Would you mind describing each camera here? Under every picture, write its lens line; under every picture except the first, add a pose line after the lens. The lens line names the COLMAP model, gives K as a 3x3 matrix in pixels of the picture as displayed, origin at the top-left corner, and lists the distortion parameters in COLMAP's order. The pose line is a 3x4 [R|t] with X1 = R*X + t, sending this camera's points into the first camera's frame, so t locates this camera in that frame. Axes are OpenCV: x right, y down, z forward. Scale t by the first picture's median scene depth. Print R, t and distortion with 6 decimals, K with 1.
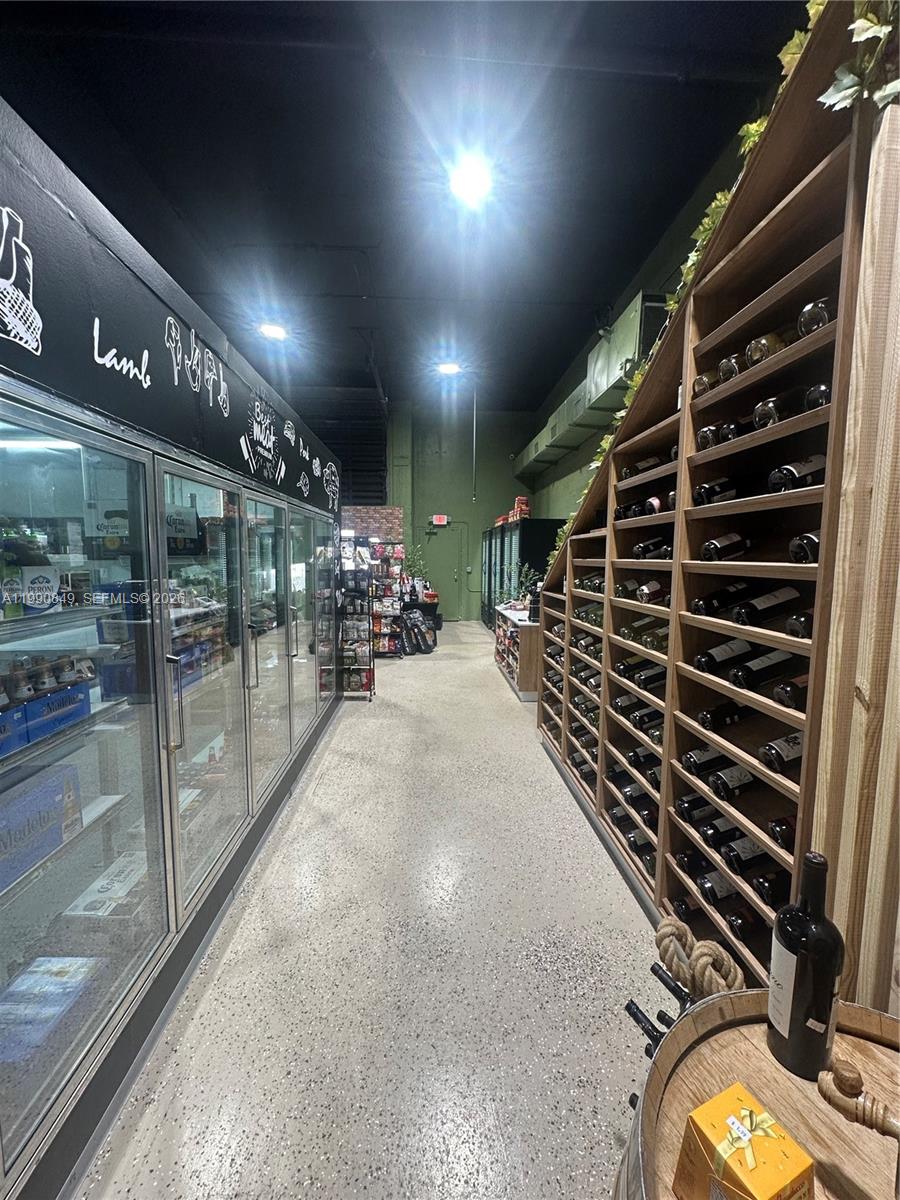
lens RADIAL K [[479.5, 0, 450.0], [0, 479.5, 600.0], [0, 0, 1]] dist [-0.000072, 0.000163]
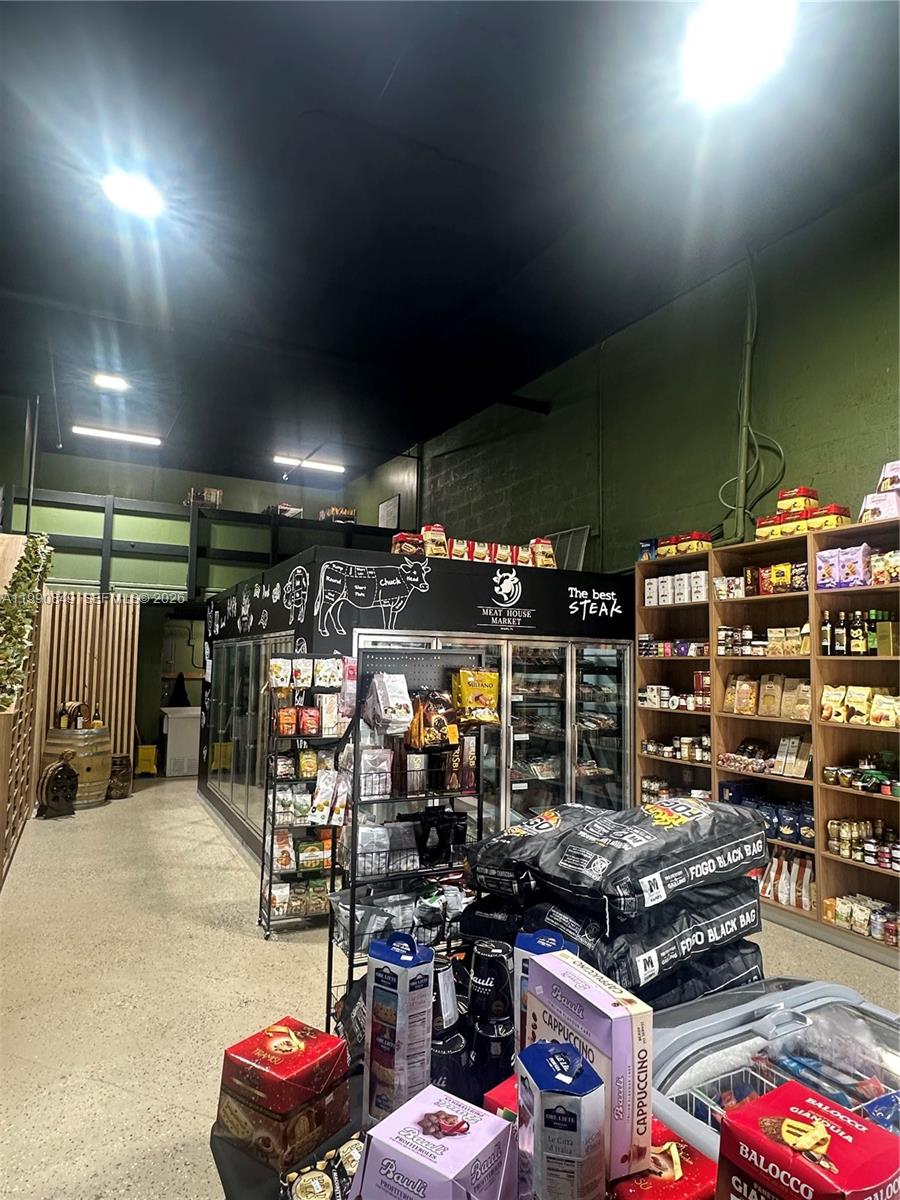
lens RADIAL K [[723.4, 0, 450.0], [0, 723.4, 600.0], [0, 0, 1]] dist [-0.000876, 0.000560]
pose [[-0.913730, -0.060073, -0.401857, 0.004757], [-0.064044, 0.997941, -0.003560, -0.149338], [0.401243, 0.022484, -0.915695, 1.376799]]
